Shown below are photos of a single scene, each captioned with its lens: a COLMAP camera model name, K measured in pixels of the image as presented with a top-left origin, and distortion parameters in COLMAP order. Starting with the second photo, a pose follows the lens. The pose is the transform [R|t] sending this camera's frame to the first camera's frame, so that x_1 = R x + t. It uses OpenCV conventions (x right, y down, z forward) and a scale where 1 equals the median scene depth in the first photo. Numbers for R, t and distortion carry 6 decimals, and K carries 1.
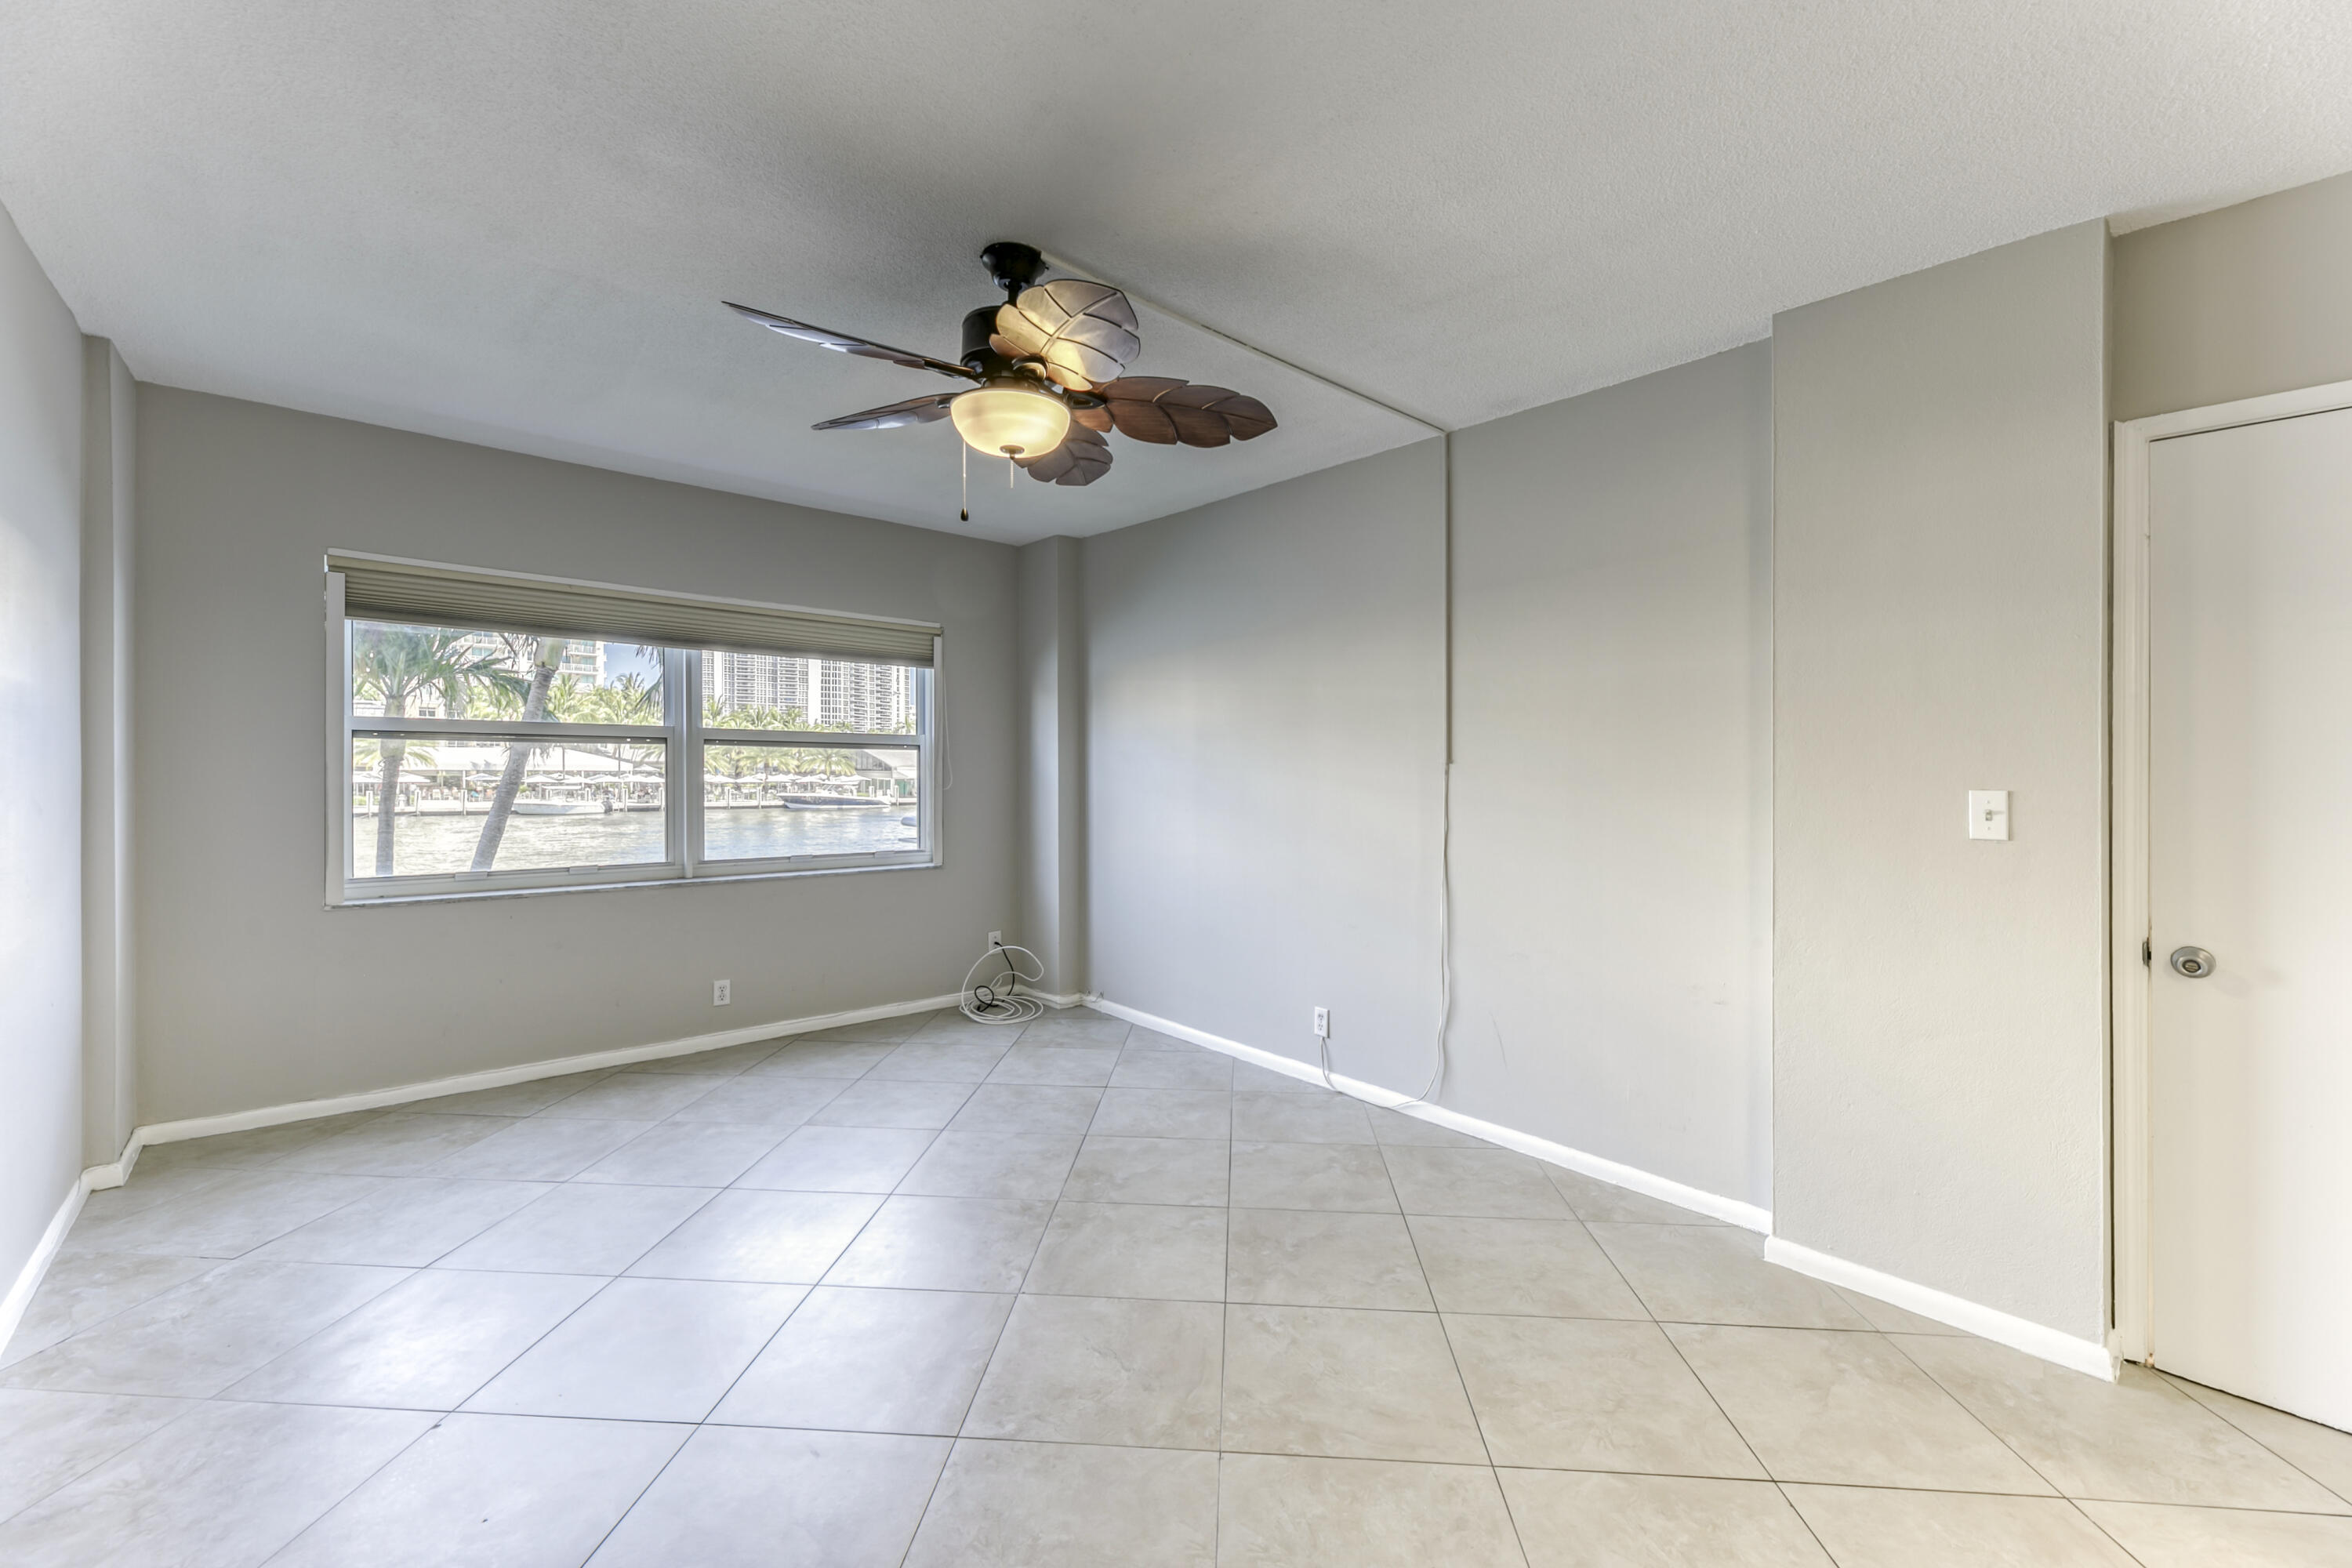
lens RADIAL K [[970.9, 0, 1188.8], [0, 970.9, 768.9], [0, 0, 1]] dist [0.007543, -0.000142]
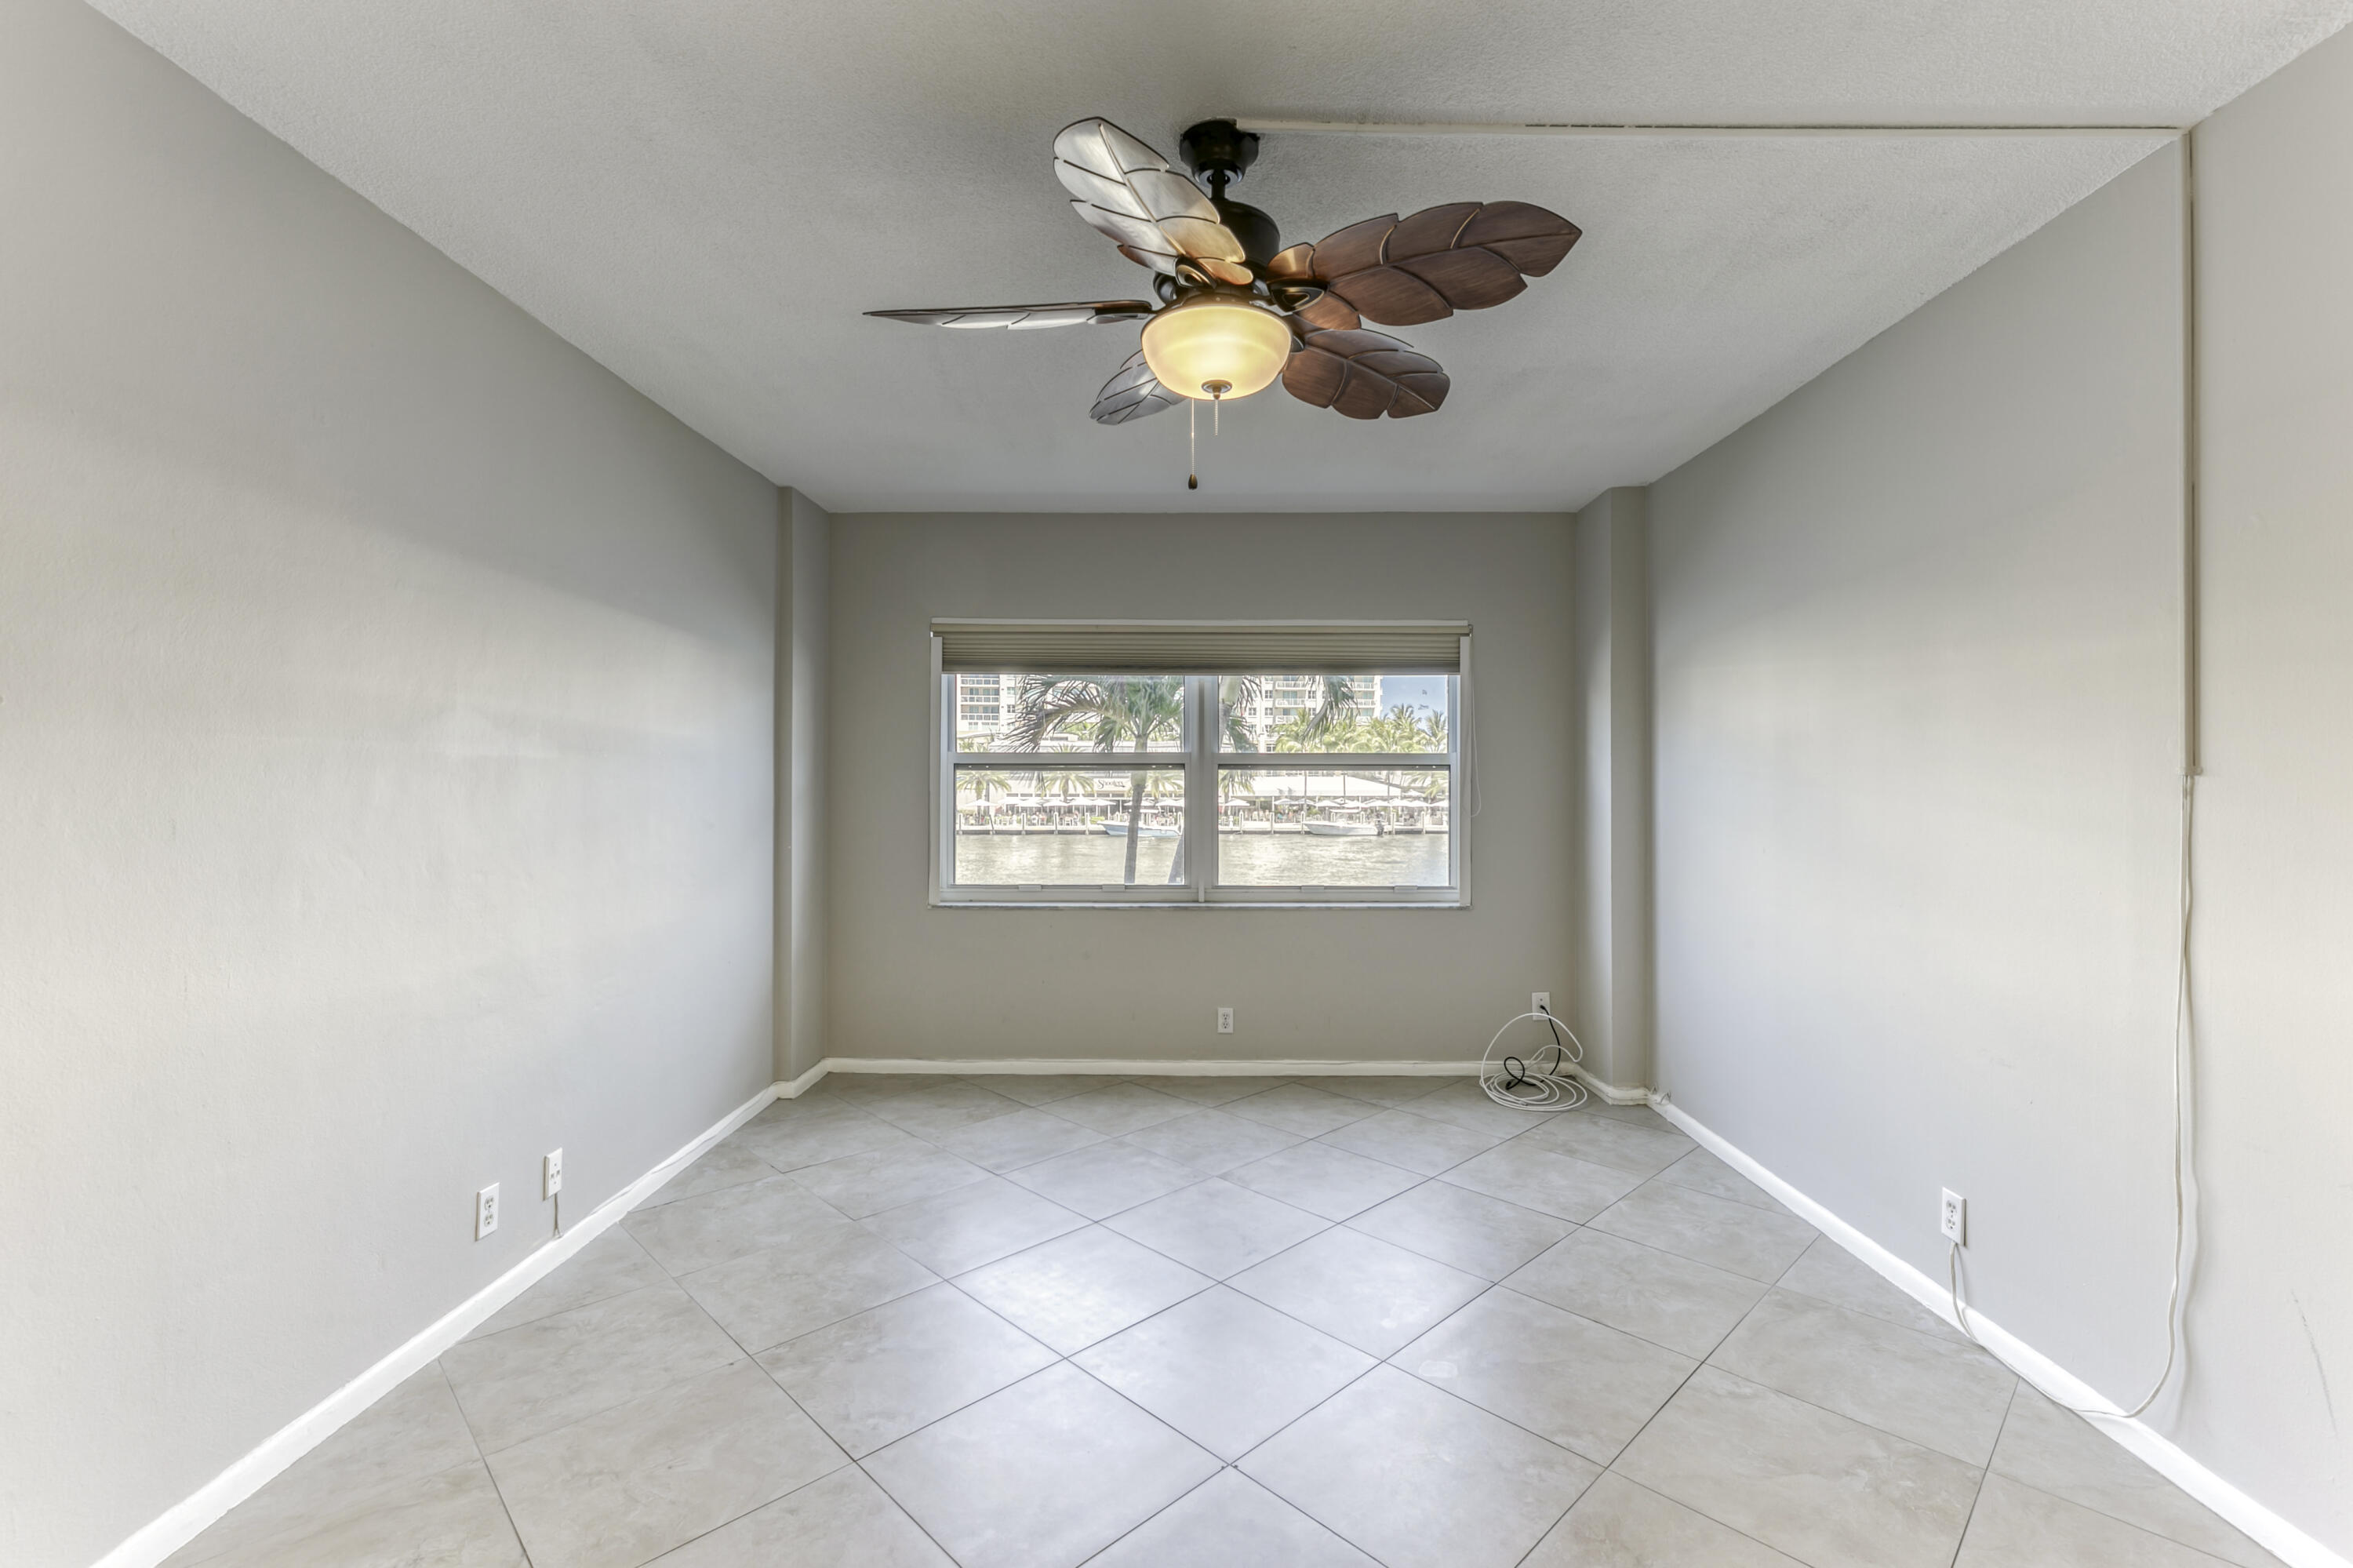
lens RADIAL K [[1030.9, 0, 1186.4], [0, 1030.9, 785.9], [0, 0, 1]] dist [0.002753, -0.000377]
pose [[0.739479, -0.010218, -0.673102, 0.176834], [0.005587, 0.999944, -0.009043, 0.001532], [0.673156, 0.002926, 0.739495, 0.178939]]
